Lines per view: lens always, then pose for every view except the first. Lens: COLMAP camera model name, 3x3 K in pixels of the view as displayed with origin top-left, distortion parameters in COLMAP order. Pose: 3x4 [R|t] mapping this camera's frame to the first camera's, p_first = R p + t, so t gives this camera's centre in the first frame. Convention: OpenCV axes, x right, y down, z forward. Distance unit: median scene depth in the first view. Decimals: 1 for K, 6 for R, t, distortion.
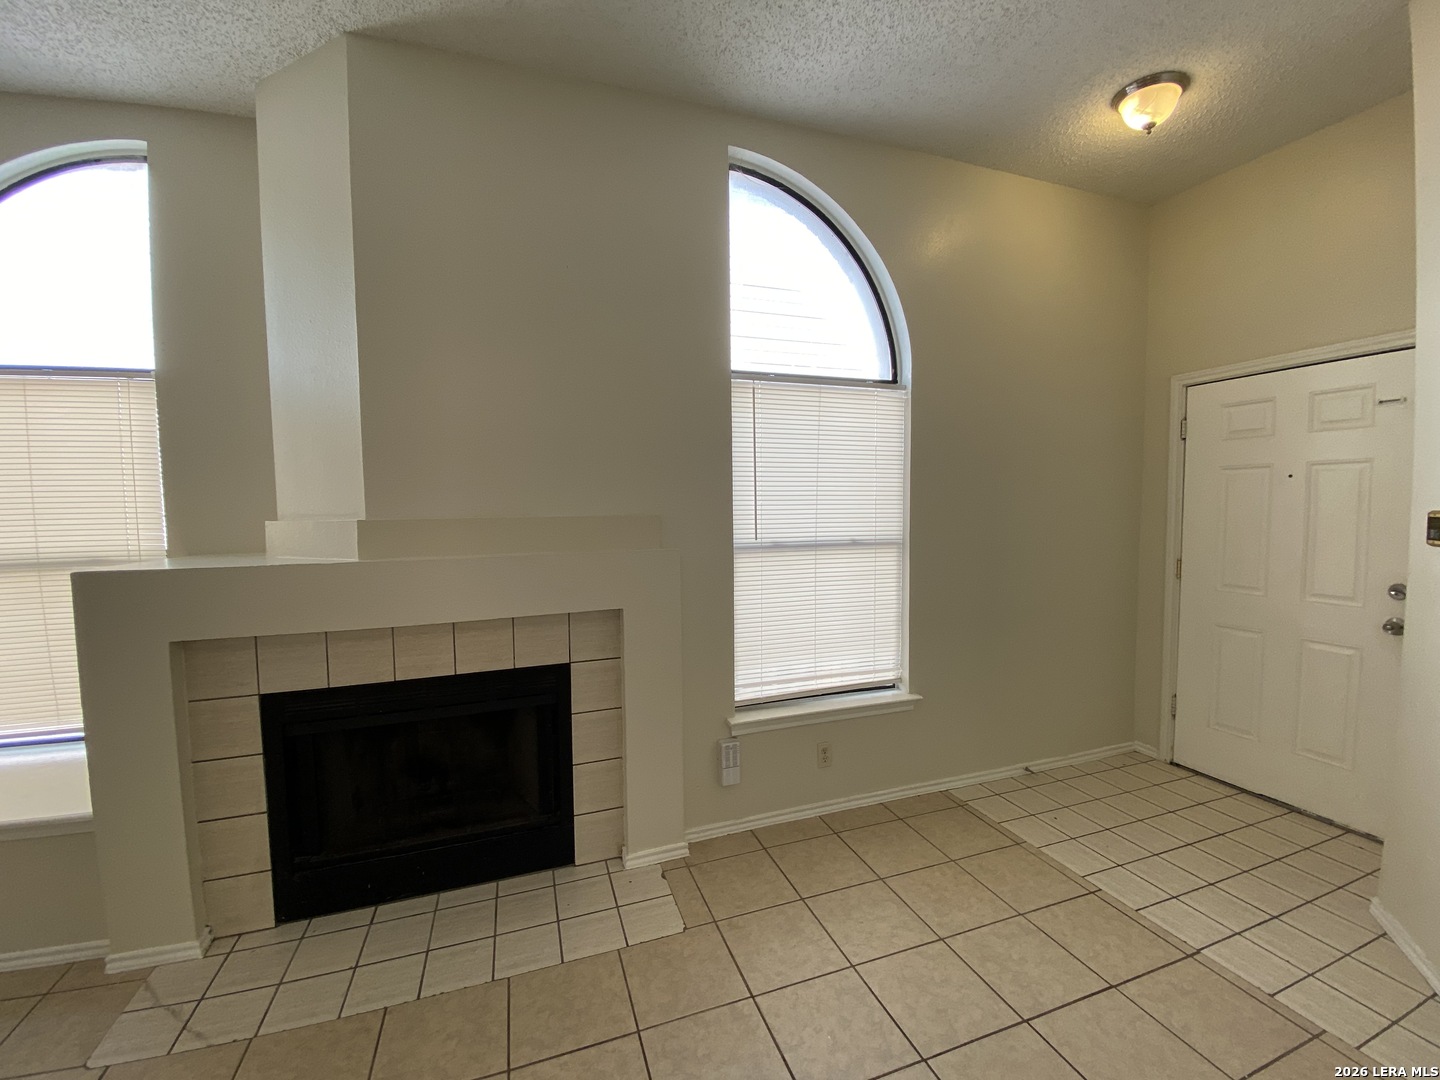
lens RADIAL K [[587.2, 0, 716.9], [0, 587.2, 540.9], [0, 0, 1]] dist [-0.001431, -0.013370]
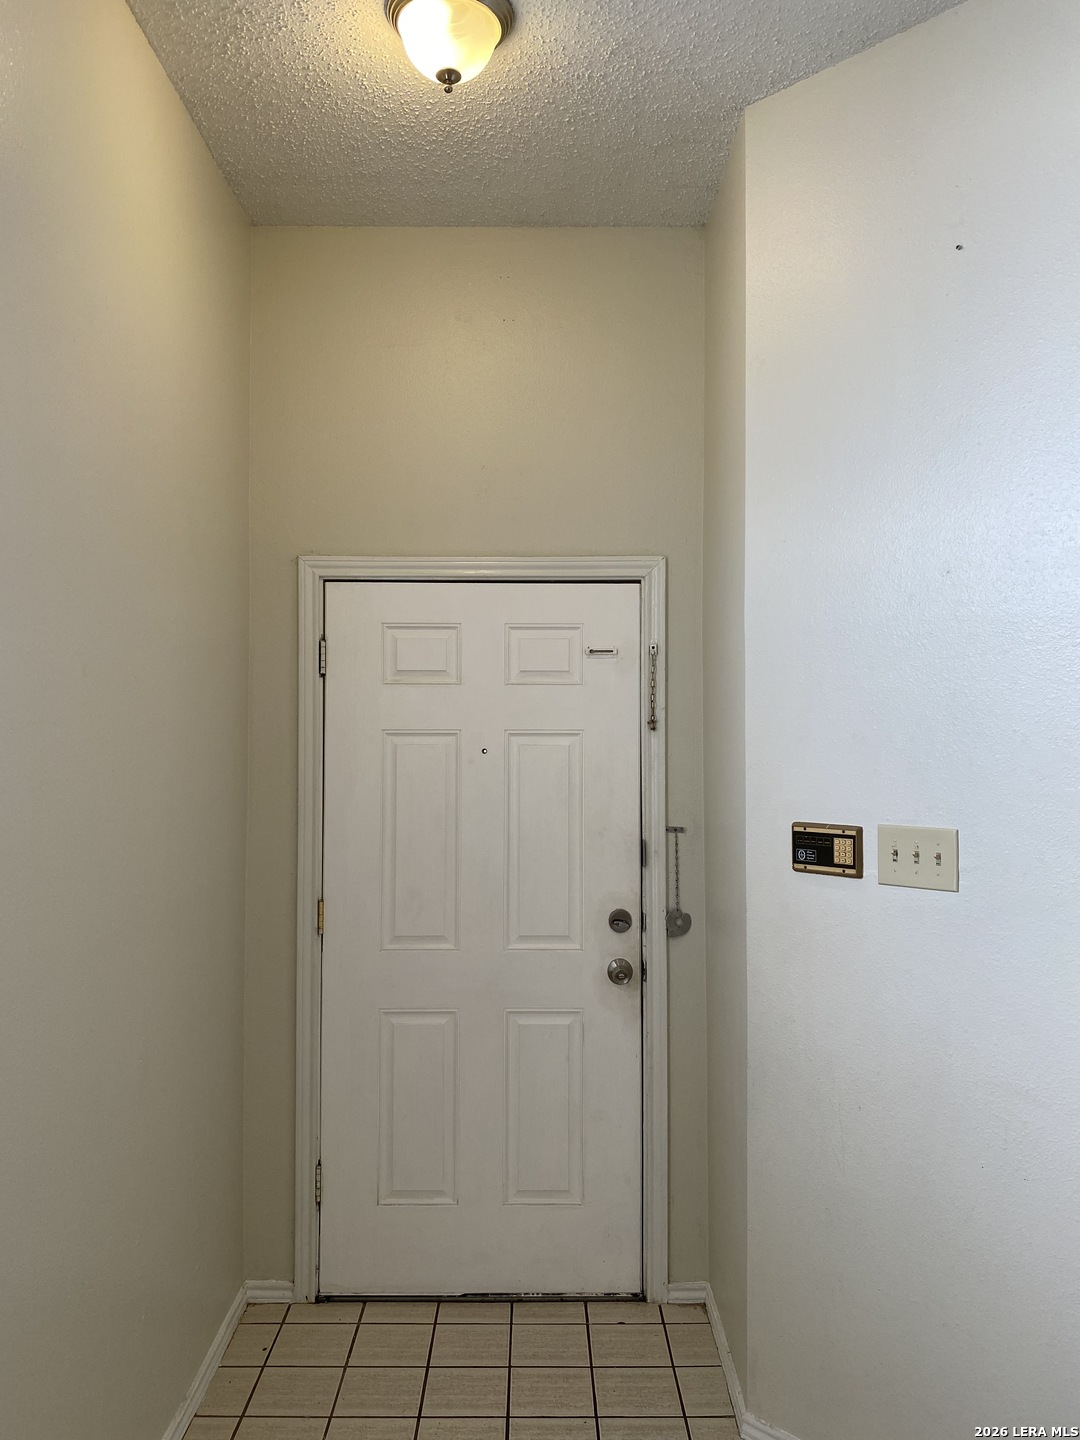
lens RADIAL K [[1096.2, 0, 537.2], [0, 1096.2, 723.2], [0, 0, 1]] dist [0.058252, -0.036958]
pose [[0.339094, 0.028902, 0.940308, -0.102735], [0.046677, 0.997780, -0.047501, -0.078854], [-0.939594, 0.059998, 0.336992, 0.510162]]
